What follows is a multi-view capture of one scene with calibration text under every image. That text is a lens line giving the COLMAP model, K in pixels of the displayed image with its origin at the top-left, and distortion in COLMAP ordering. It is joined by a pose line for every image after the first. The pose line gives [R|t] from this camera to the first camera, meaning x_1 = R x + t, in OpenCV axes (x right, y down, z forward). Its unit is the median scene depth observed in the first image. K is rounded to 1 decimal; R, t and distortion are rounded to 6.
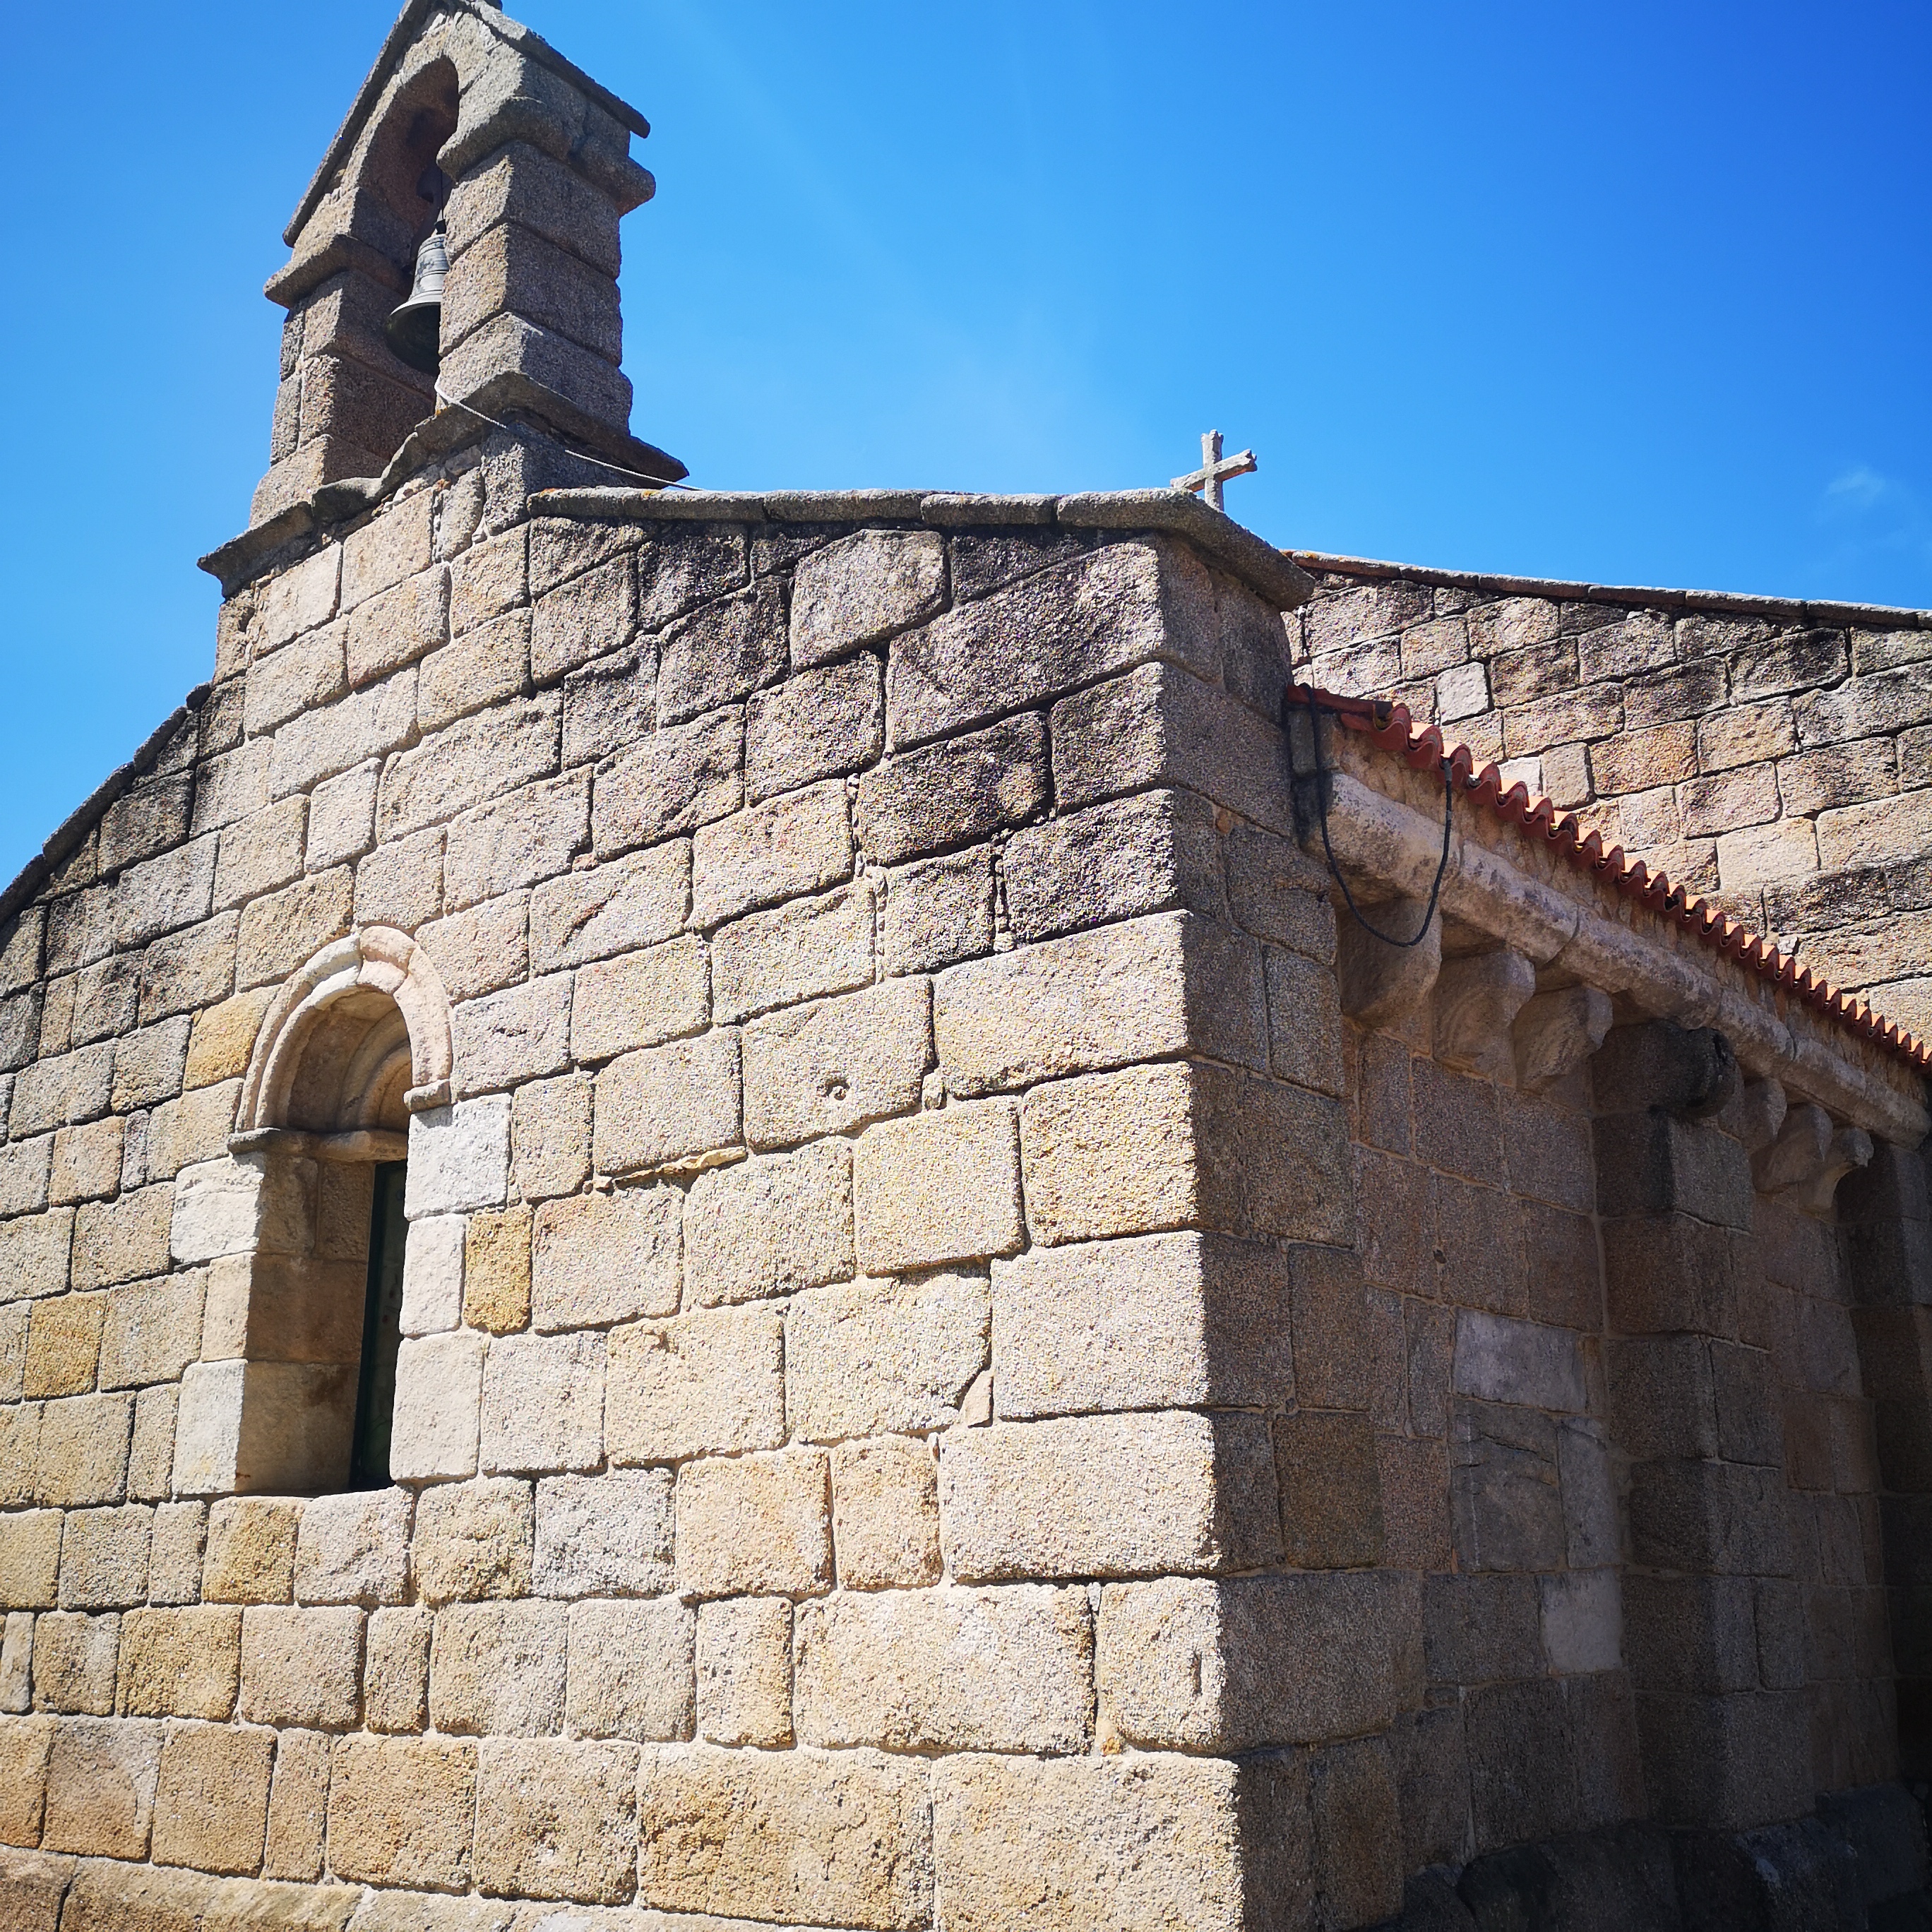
lens RADIAL K [[1960.2, 0, 973.6], [0, 1960.2, 950.2], [0, 0, 1]] dist [0.079903, -0.082020]
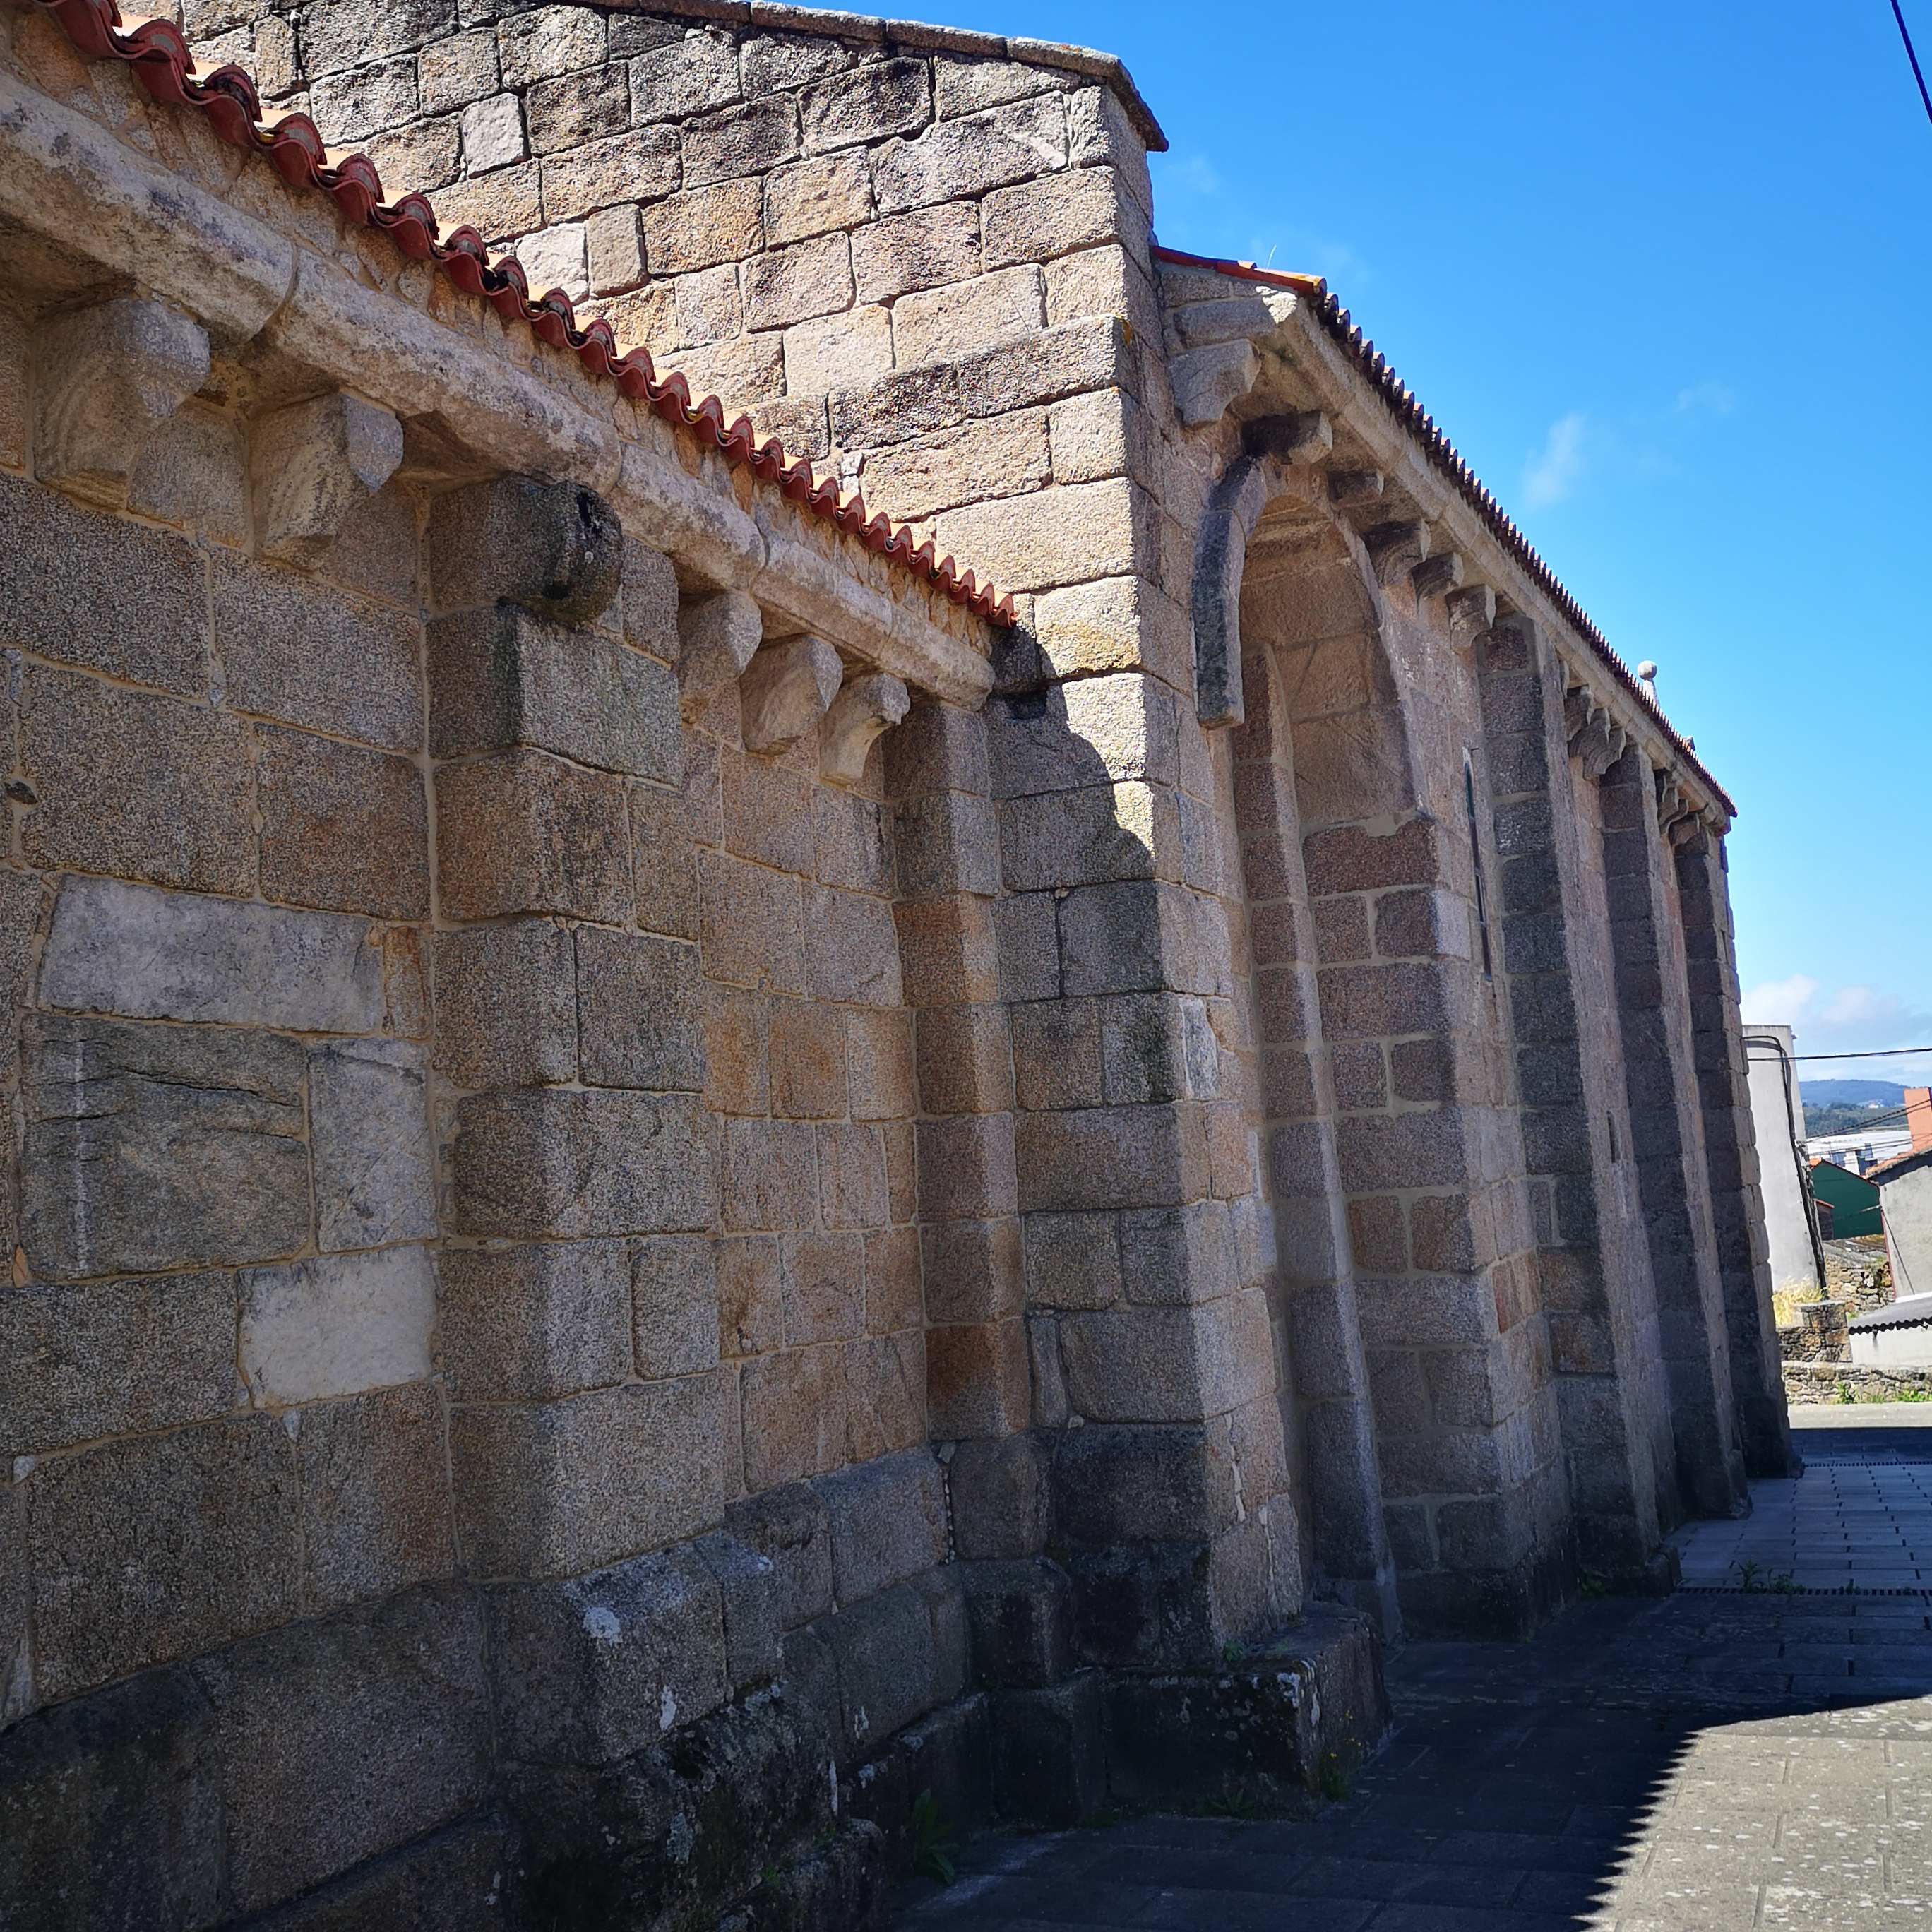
lens RADIAL K [[2044.8, 0, 966.7], [0, 2044.8, 922.3], [0, 0, 1]] dist [0.092079, -0.138969]
pose [[0.949807, -0.036008, 0.310756, 0.188104], [-0.010461, 0.989142, 0.146589, 0.058341], [-0.312660, -0.142482, 0.939118, 0.176074]]
